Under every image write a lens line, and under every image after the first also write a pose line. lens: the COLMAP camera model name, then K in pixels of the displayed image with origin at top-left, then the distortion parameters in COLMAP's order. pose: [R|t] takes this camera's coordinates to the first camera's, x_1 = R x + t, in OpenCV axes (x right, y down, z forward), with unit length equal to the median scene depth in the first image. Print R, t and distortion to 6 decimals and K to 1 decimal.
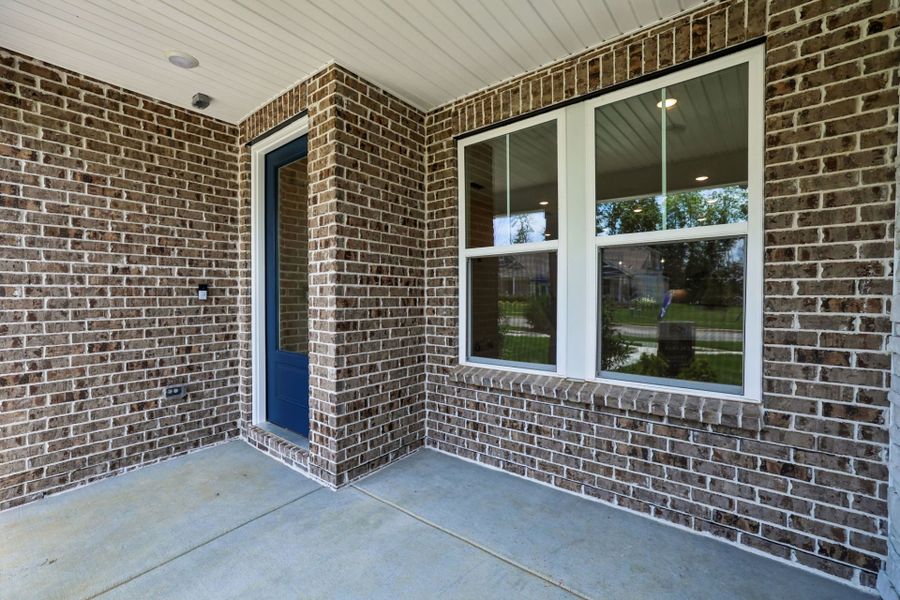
lens RADIAL K [[395.2, 0, 445.6], [0, 395.2, 301.4], [0, 0, 1]] dist [-0.034521, 0.018339]
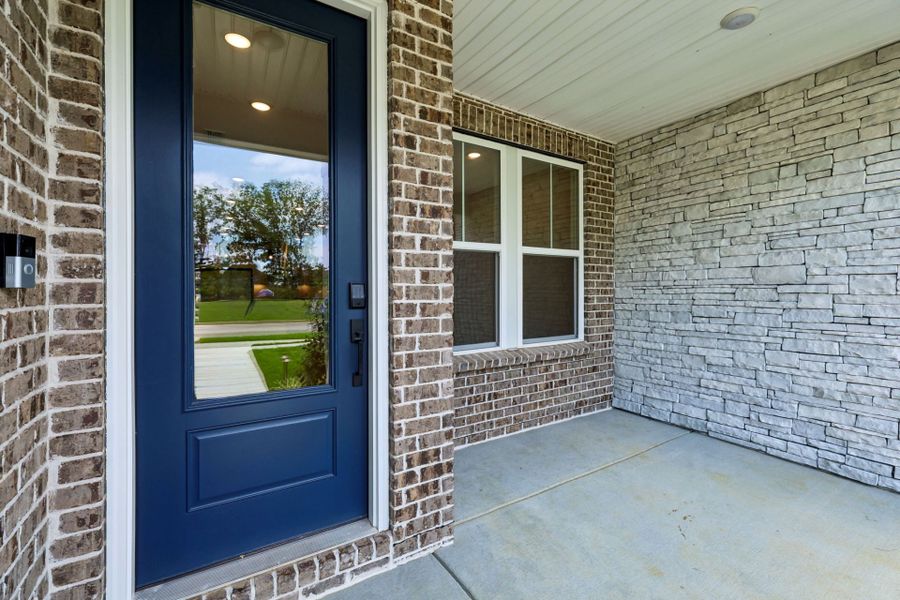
lens RADIAL K [[391.0, 0, 451.2], [0, 391.0, 293.4], [0, 0, 1]] dist [0.001834, 0.000150]
pose [[0.309367, -0.003165, 0.950937, -1.042701], [0.016399, 0.999864, -0.002007, 0.005681], [-0.950801, 0.016215, 0.309377, 0.795955]]
